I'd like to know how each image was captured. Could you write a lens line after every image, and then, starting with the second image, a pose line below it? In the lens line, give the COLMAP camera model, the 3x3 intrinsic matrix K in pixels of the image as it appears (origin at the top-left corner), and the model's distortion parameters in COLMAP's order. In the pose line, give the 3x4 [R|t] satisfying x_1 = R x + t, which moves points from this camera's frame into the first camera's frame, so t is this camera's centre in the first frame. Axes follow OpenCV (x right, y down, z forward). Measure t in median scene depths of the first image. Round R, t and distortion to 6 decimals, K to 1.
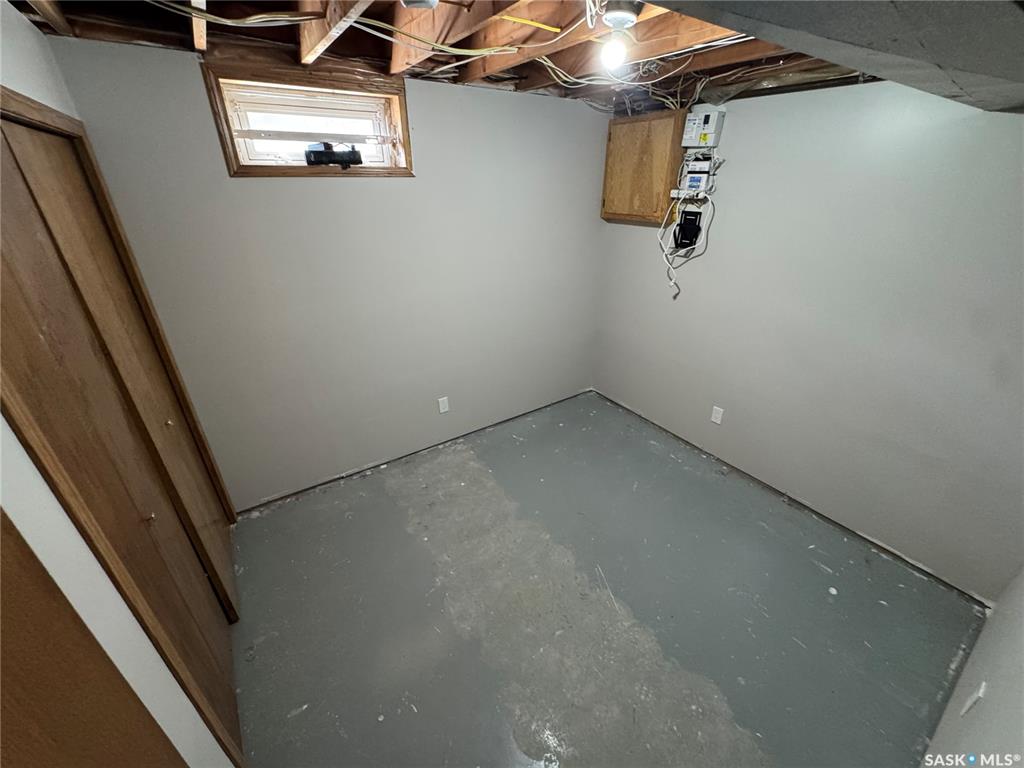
lens RADIAL K [[411.4, 0, 512.0], [0, 411.4, 384.0], [0, 0, 1]] dist [-0.001727, -0.000315]
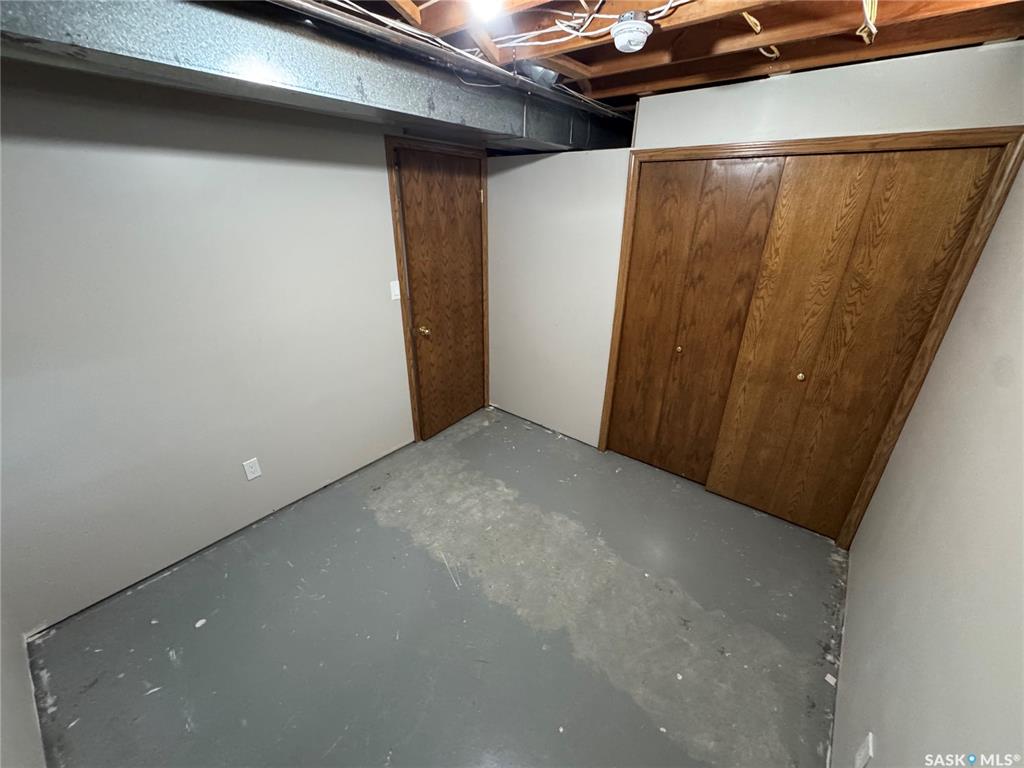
lens RADIAL K [[411.4, 0, 512.0], [0, 411.4, 384.0], [0, 0, 1]] dist [-0.001727, -0.000315]
pose [[-0.956082, 0.102313, -0.274663, 0.321987], [-0.147327, 0.642354, 0.752114, -0.613582], [0.253382, 0.759548, -0.599070, 1.316746]]
